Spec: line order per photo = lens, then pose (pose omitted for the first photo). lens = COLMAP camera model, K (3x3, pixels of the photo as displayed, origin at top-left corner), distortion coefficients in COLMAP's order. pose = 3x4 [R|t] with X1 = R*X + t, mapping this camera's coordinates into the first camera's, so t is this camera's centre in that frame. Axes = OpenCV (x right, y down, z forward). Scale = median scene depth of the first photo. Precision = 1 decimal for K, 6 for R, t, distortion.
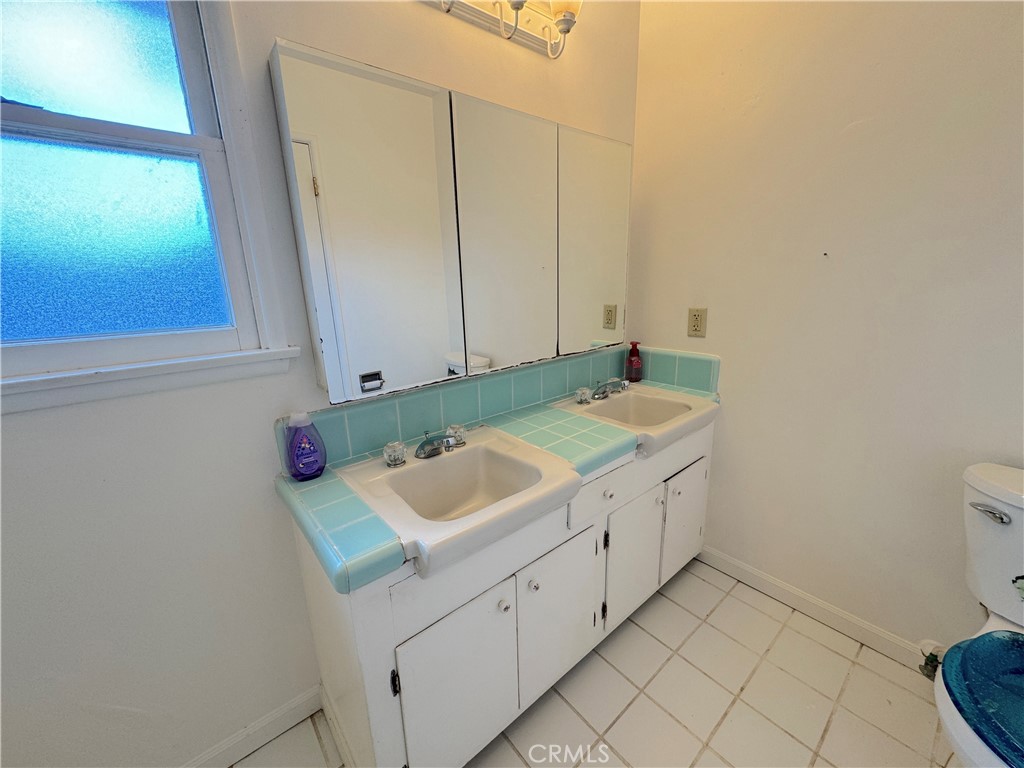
lens RADIAL K [[407.8, 0, 511.0], [0, 407.8, 381.2], [0, 0, 1]] dist [-0.000578, -0.000157]
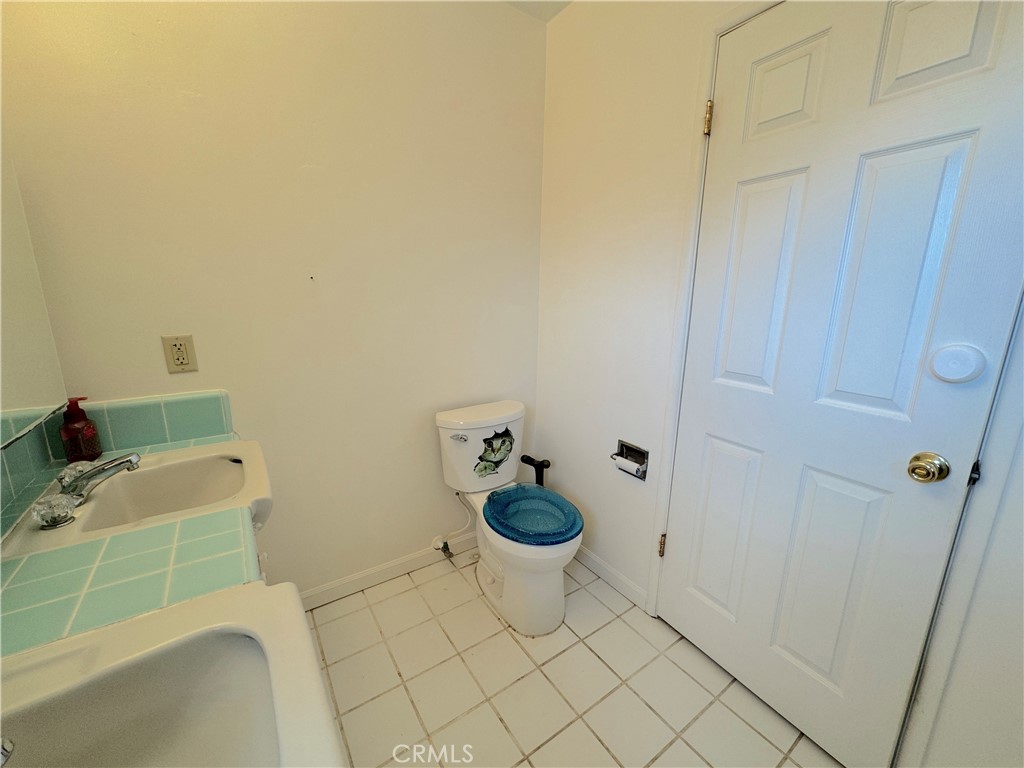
lens RADIAL K [[407.8, 0, 511.0], [0, 407.8, 381.2], [0, 0, 1]] dist [-0.000578, -0.000157]
pose [[0.099065, -0.179567, 0.978745, -0.249018], [0.237926, 0.959328, 0.151922, -0.064588], [-0.966218, 0.217819, 0.137759, 0.307807]]
